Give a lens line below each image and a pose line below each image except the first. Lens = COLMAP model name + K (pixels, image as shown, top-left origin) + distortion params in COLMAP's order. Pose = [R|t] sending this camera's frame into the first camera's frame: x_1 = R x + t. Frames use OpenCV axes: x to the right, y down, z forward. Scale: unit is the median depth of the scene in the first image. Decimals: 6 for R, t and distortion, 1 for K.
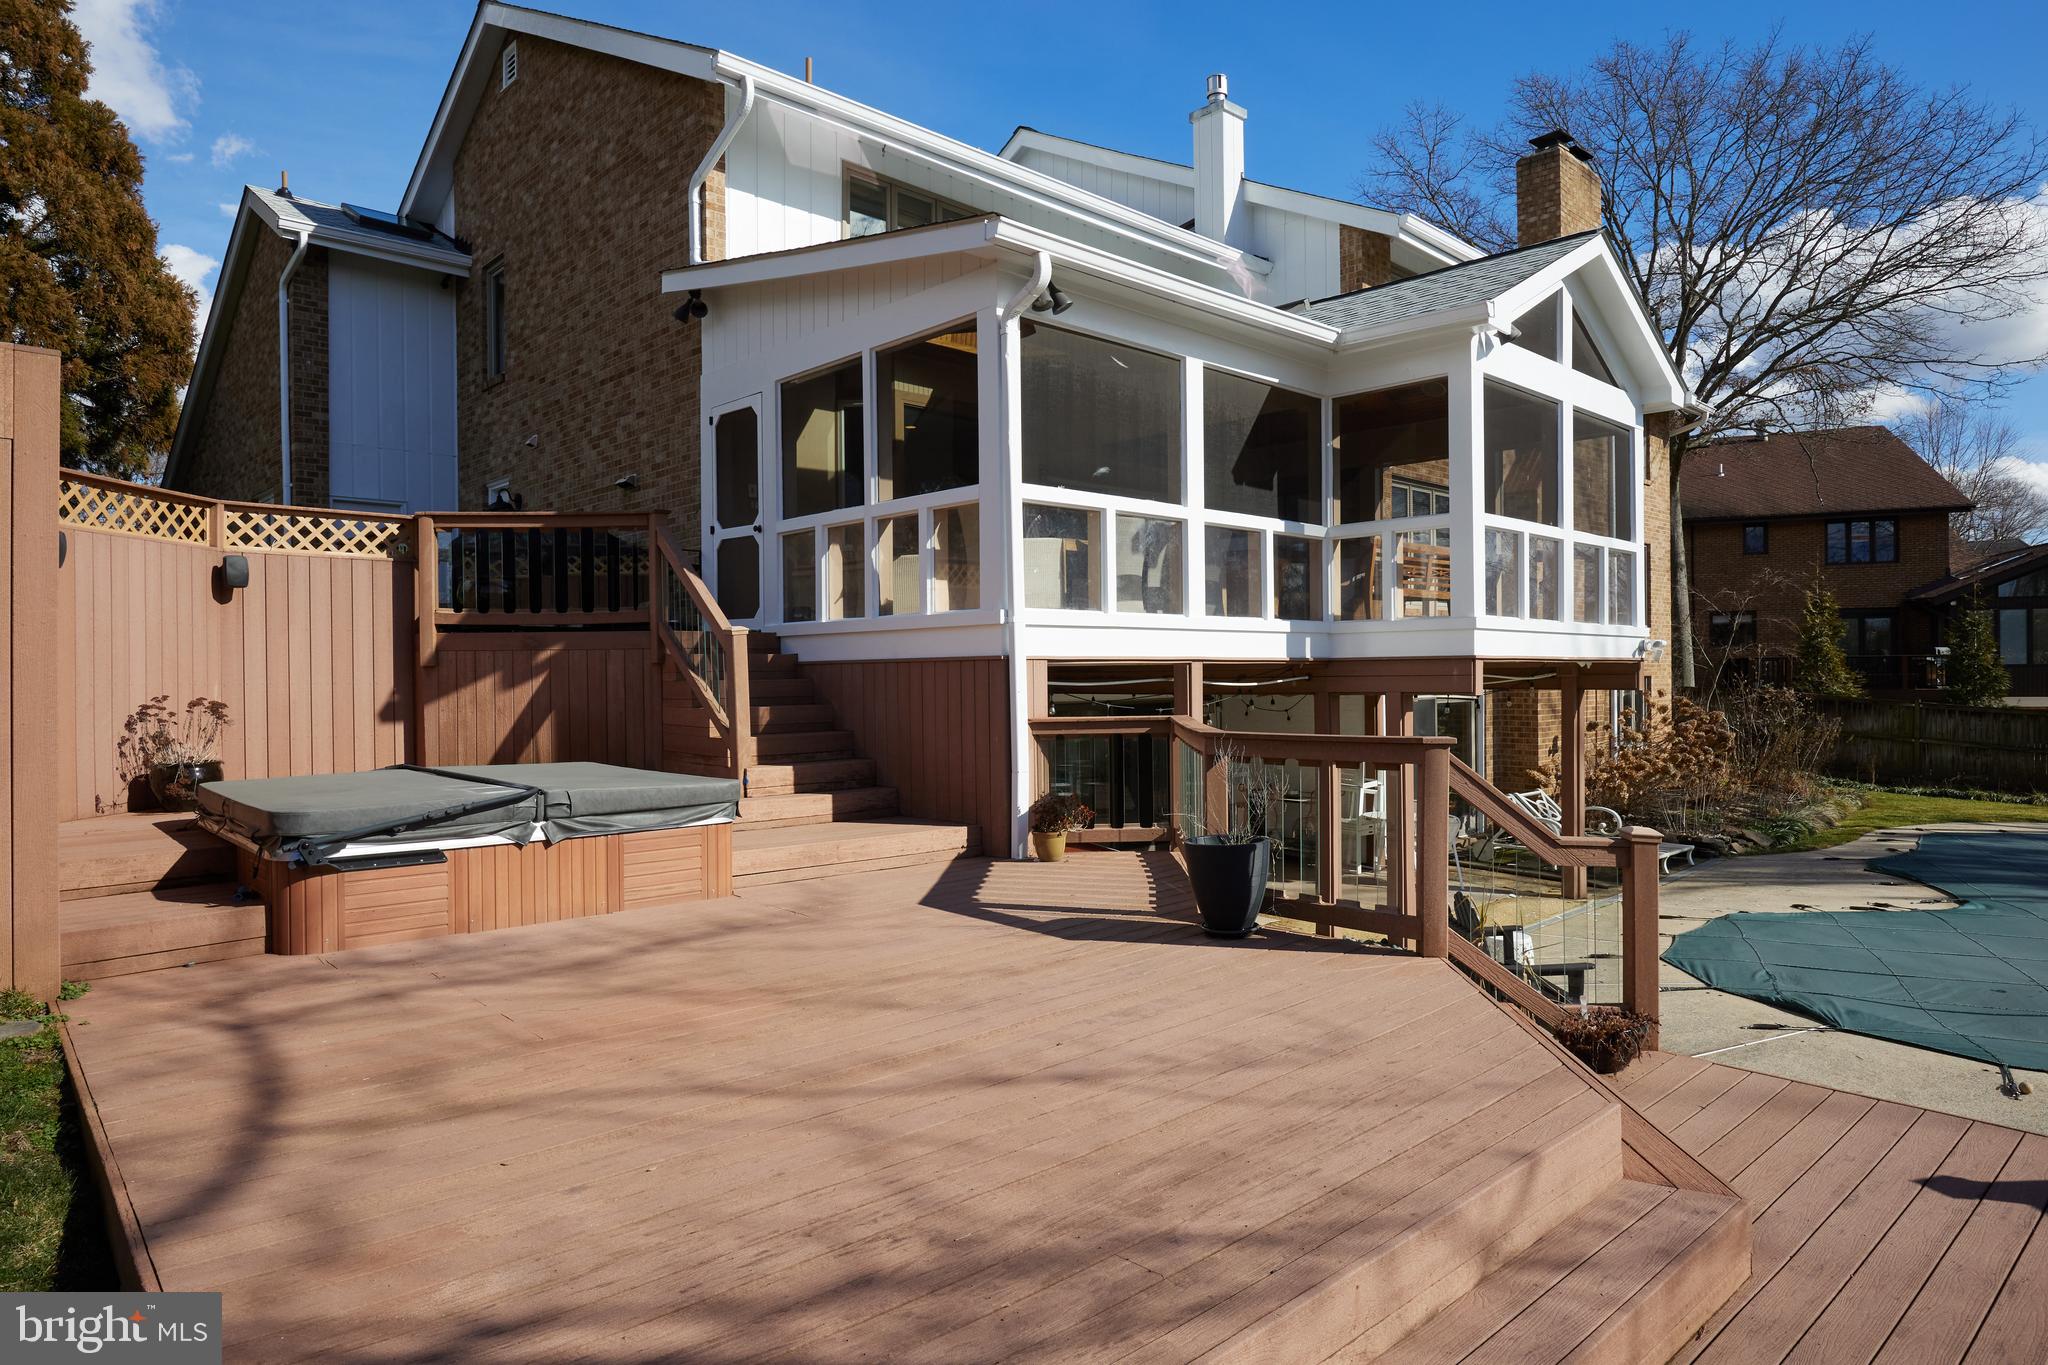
lens RADIAL K [[1200.6, 0, 1024.0], [0, 1200.6, 682.5], [0, 0, 1]] dist [-0.003880, -0.001818]
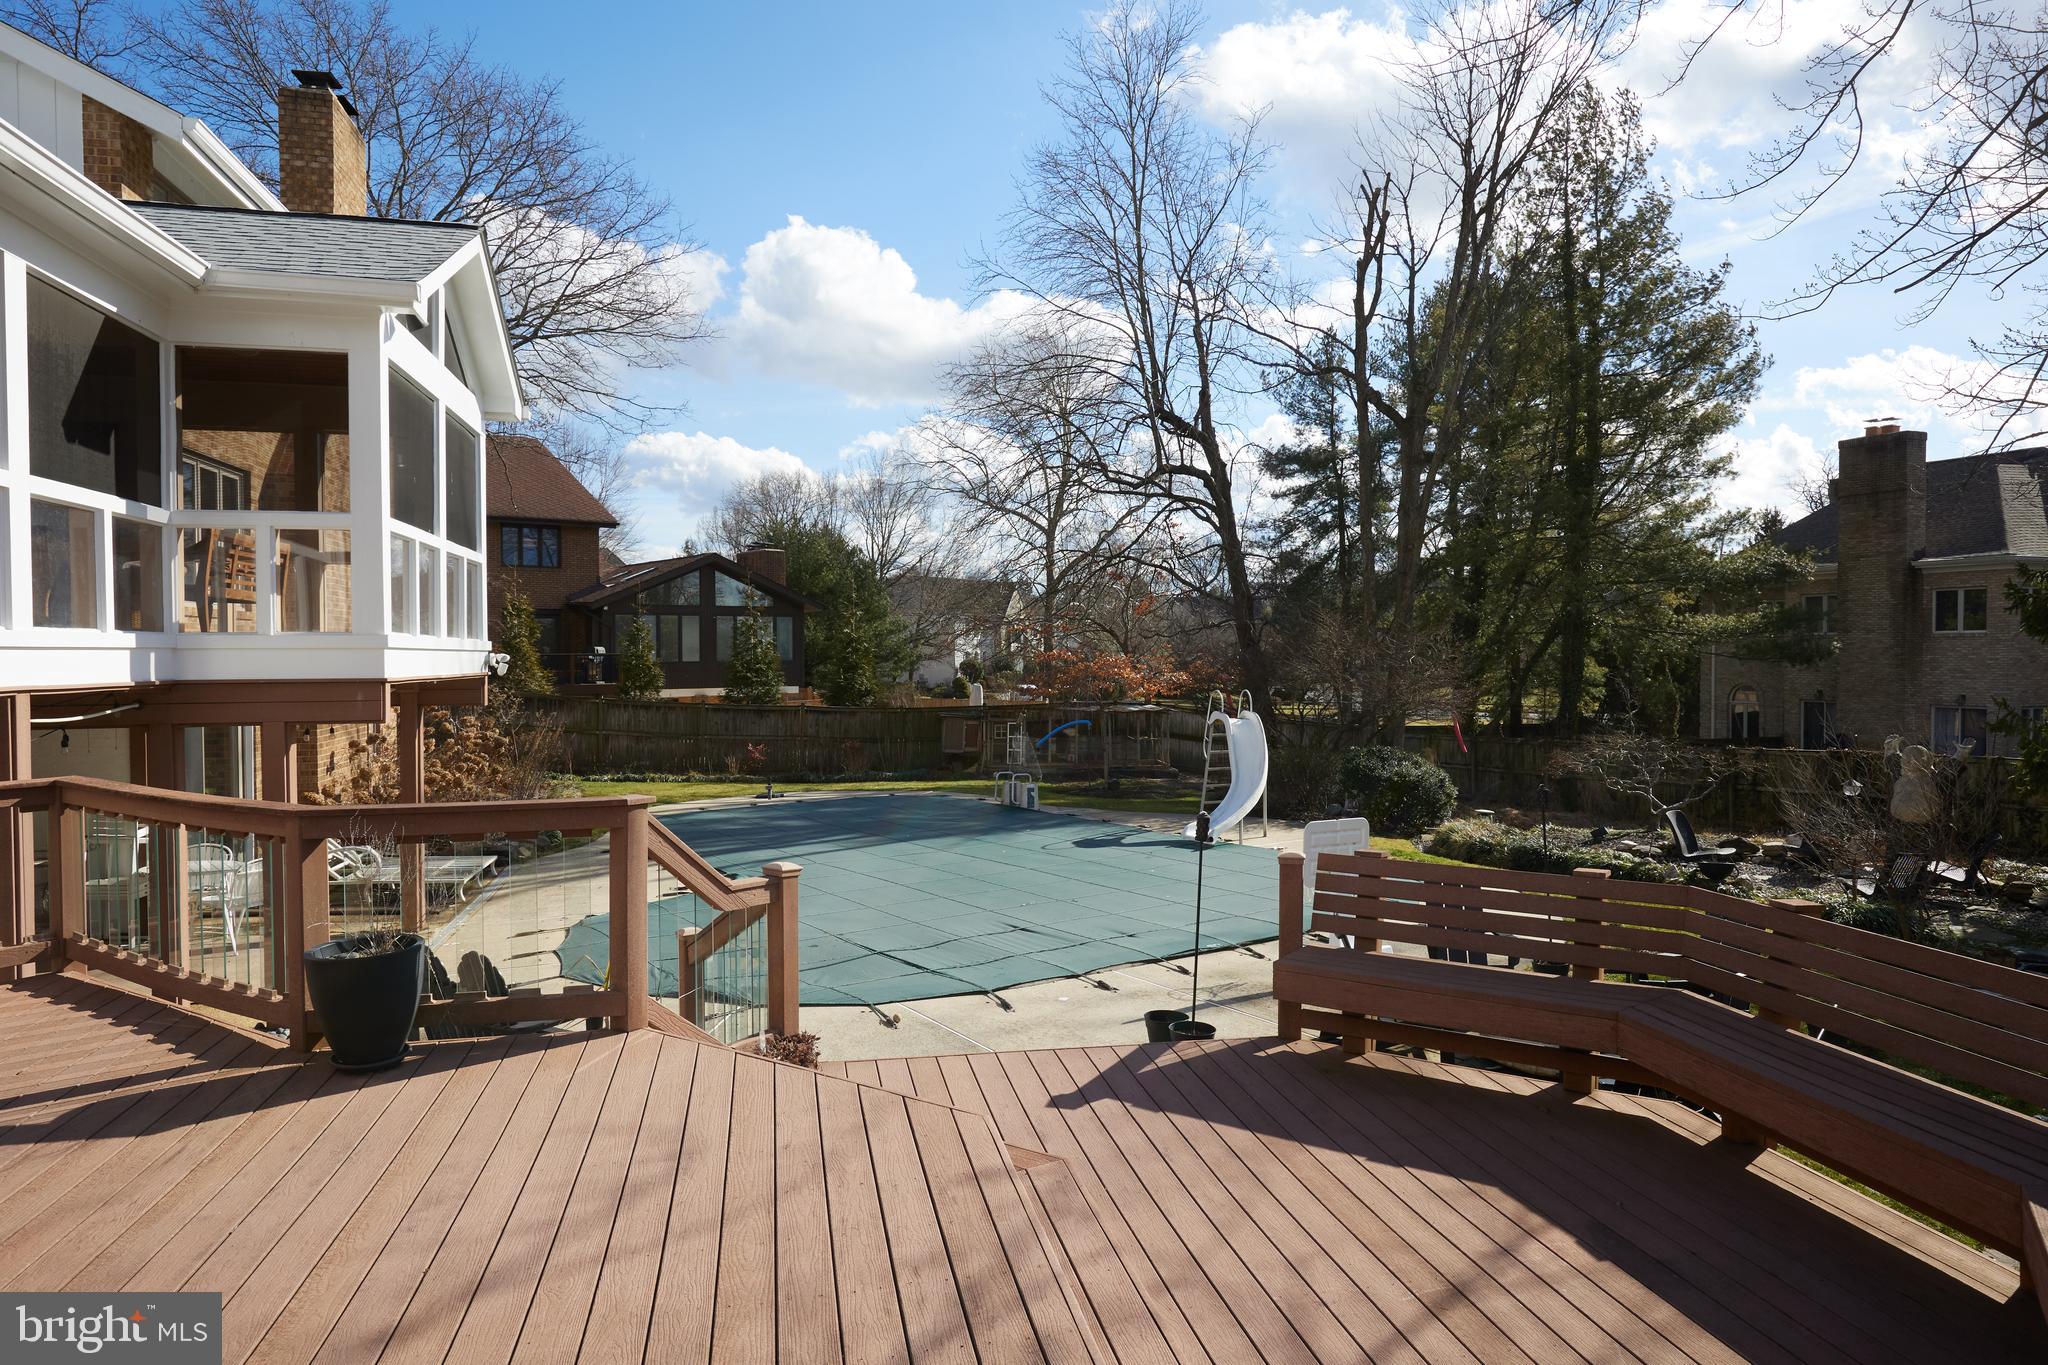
lens RADIAL K [[1280.3, 0, 1024.0], [0, 1280.3, 682.5], [0, 0, 1]] dist [-0.001381, -0.000923]
pose [[0.512562, -0.014561, 0.858527, -0.173536], [0.005856, 0.999892, 0.013463, -0.026550], [-0.858630, -0.001873, 0.512592, 0.104981]]
